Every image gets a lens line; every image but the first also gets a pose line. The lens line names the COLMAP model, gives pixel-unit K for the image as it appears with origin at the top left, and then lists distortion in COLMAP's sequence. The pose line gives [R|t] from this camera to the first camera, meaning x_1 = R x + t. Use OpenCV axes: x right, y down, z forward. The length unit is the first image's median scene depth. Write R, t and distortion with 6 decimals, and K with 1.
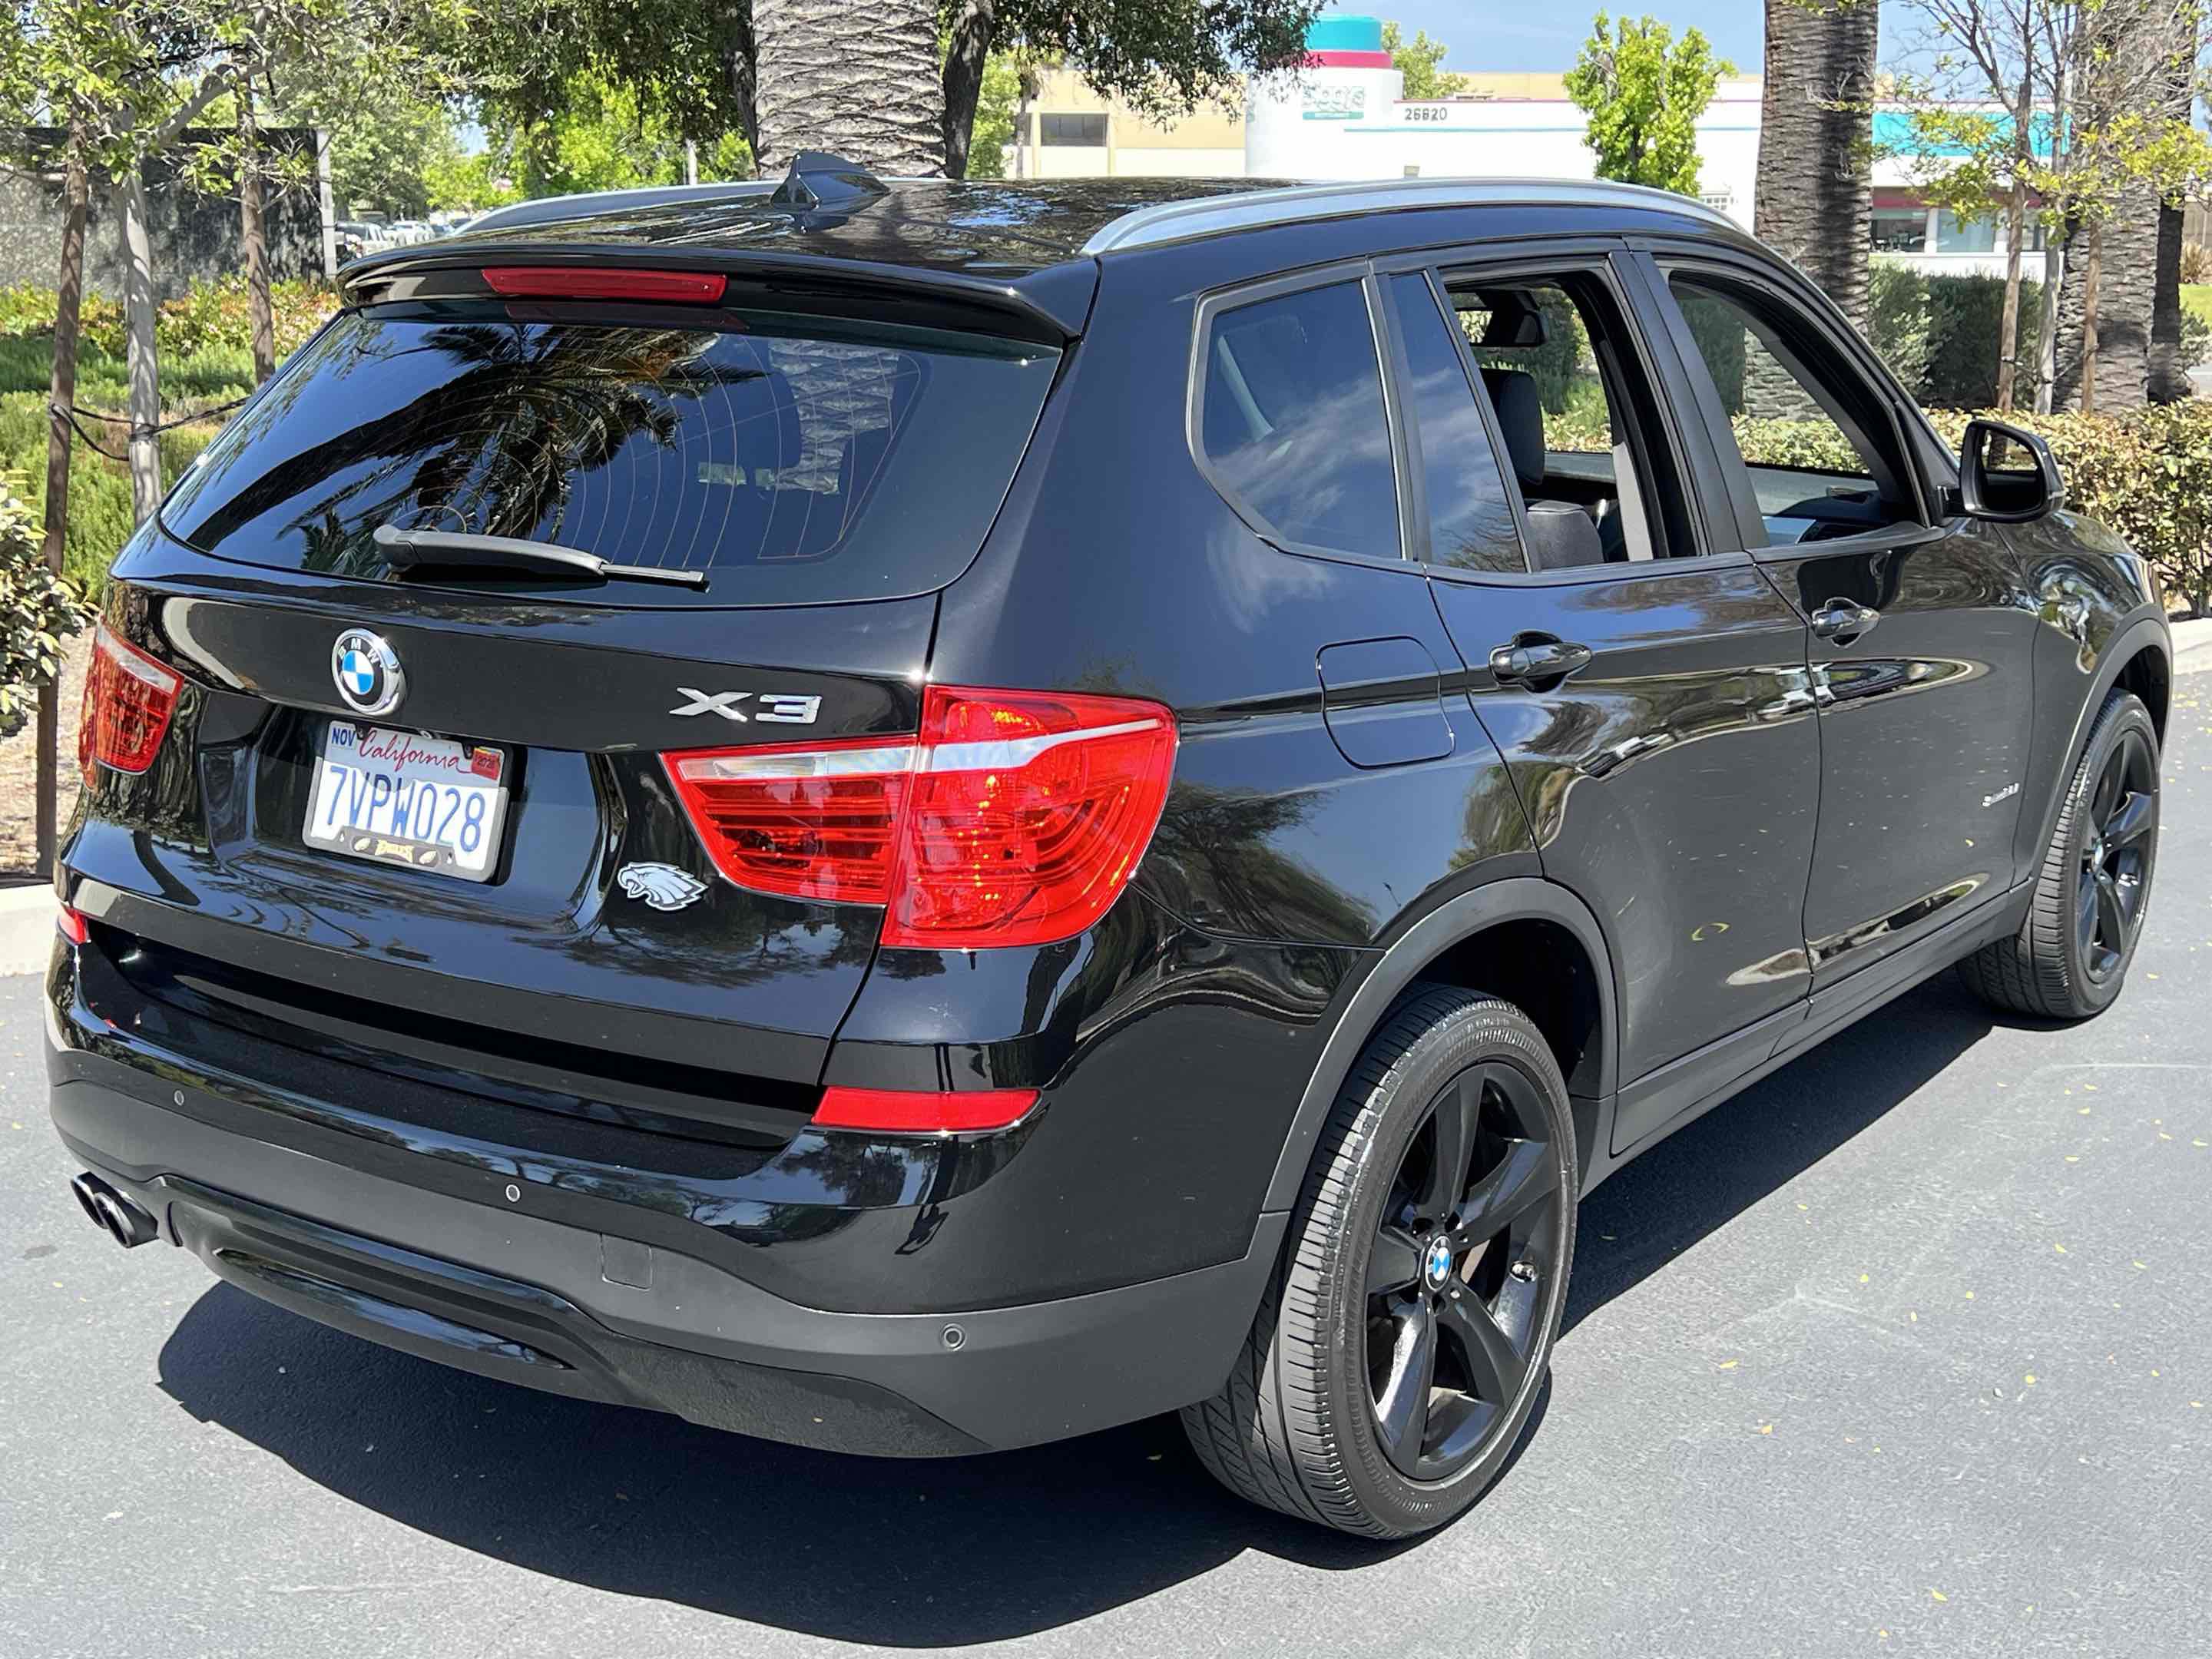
lens RADIAL K [[2703.6, 0, 1119.1], [0, 2703.6, 839.2], [0, 0, 1]] dist [0.166247, -0.474833]
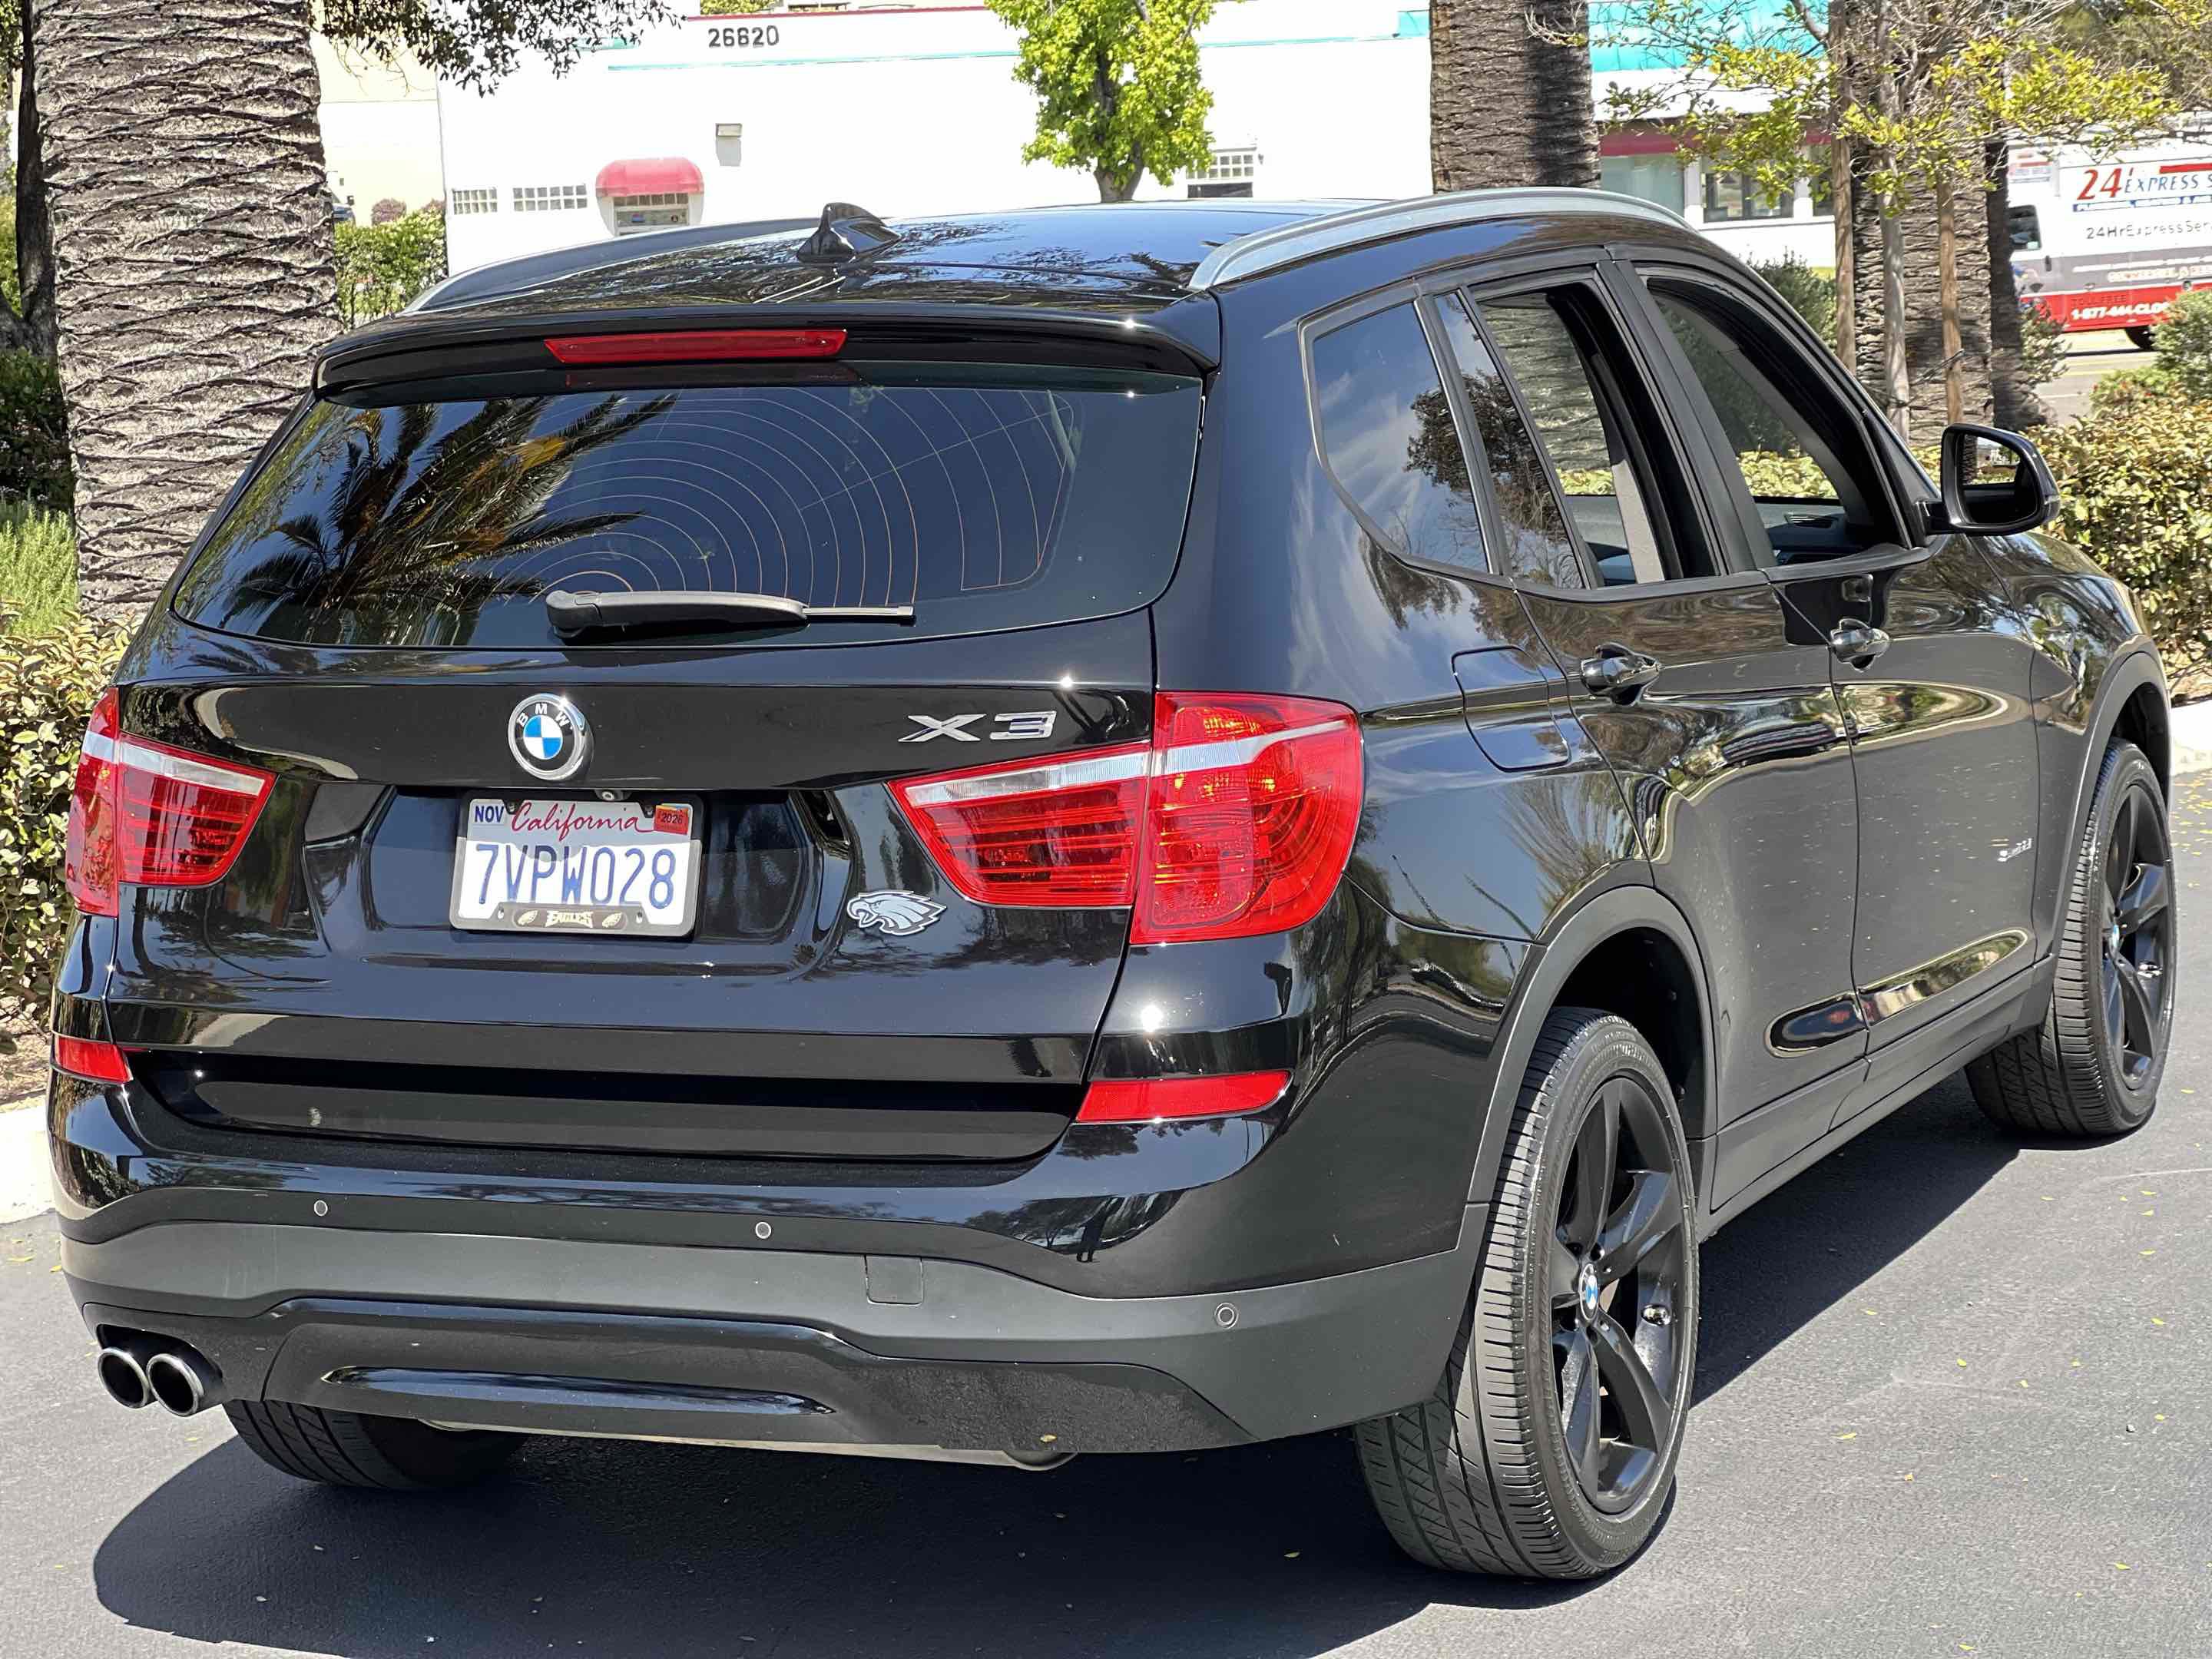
lens RADIAL K [[4845.6, 0, 1109.5], [0, 4845.6, 738.5], [0, 0, 1]] dist [0.196146, 0.251460]
pose [[0.980938, -0.067267, 0.182306, -0.199576], [0.087845, 0.990343, -0.107253, 0.074423], [-0.173331, 0.121223, 0.977375, -0.389563]]
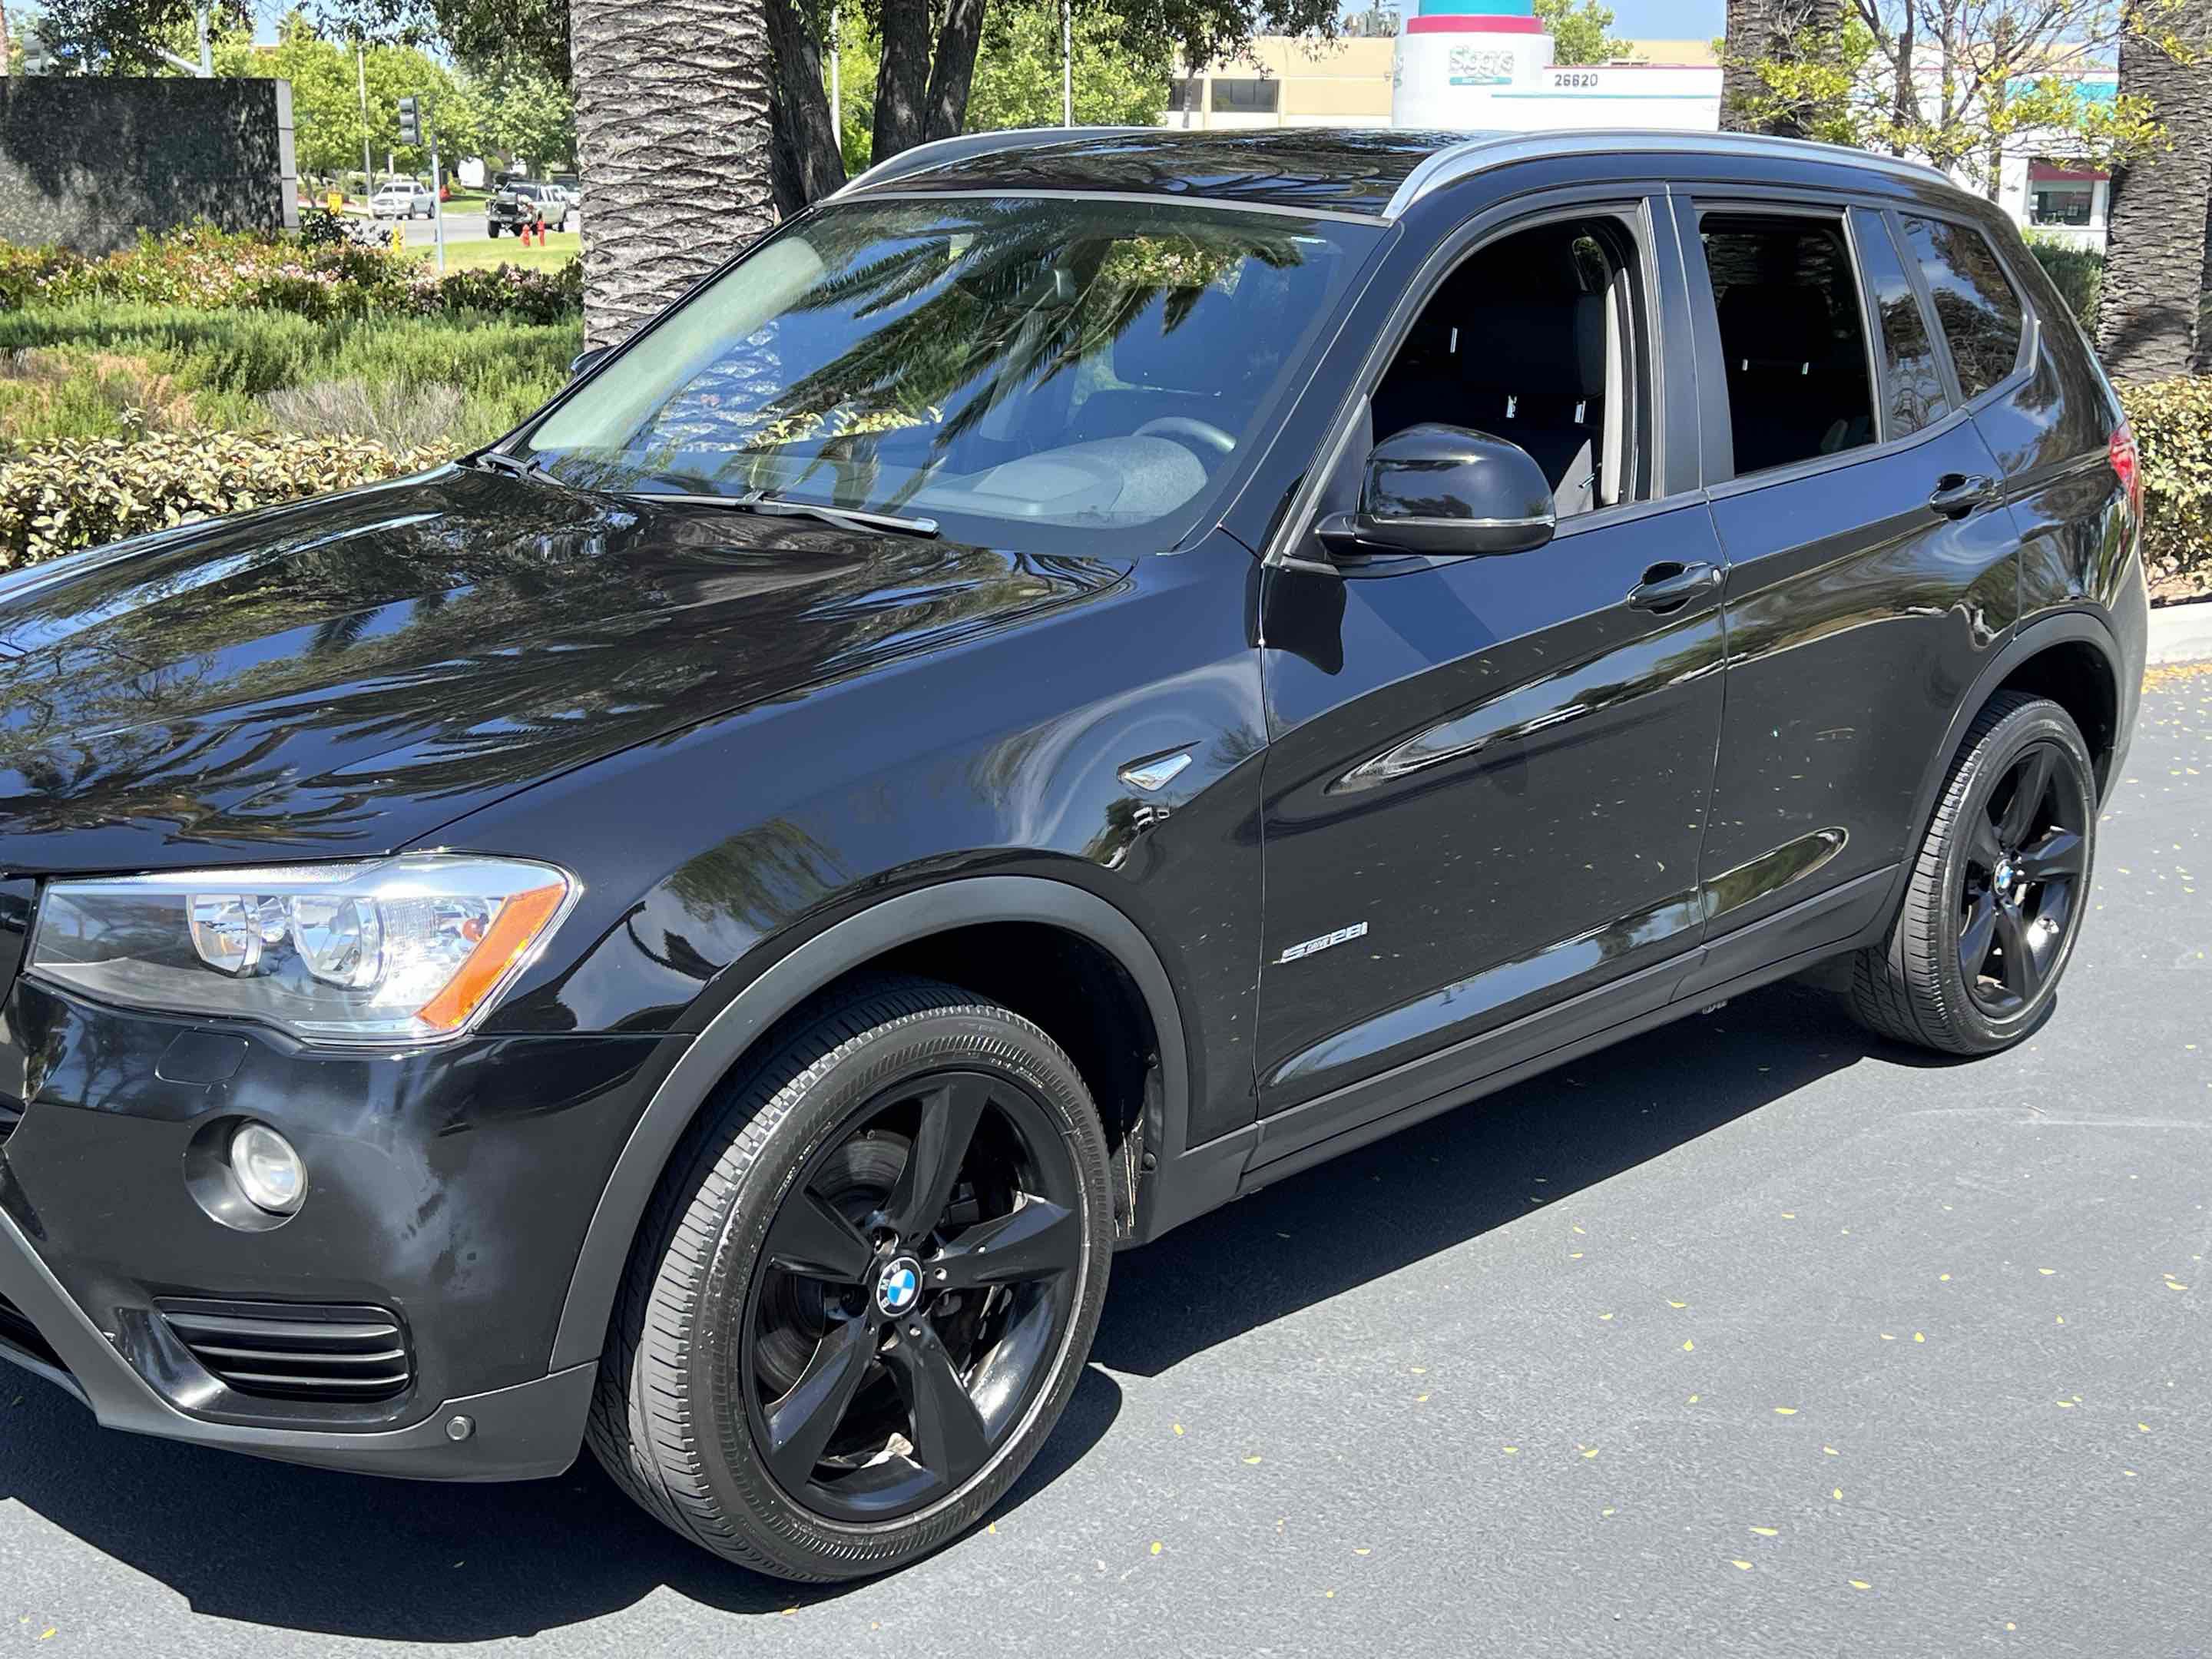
lens RADIAL K [[2689.6, 0, 1106.0], [0, 2689.6, 829.5], [0, 0, 1]] dist [0.139583, -0.360221]
pose [[0.997505, 0.024735, -0.066120, 0.235750], [-0.024093, 0.999655, 0.010494, -0.019048], [0.066357, -0.008875, 0.997756, 0.115878]]
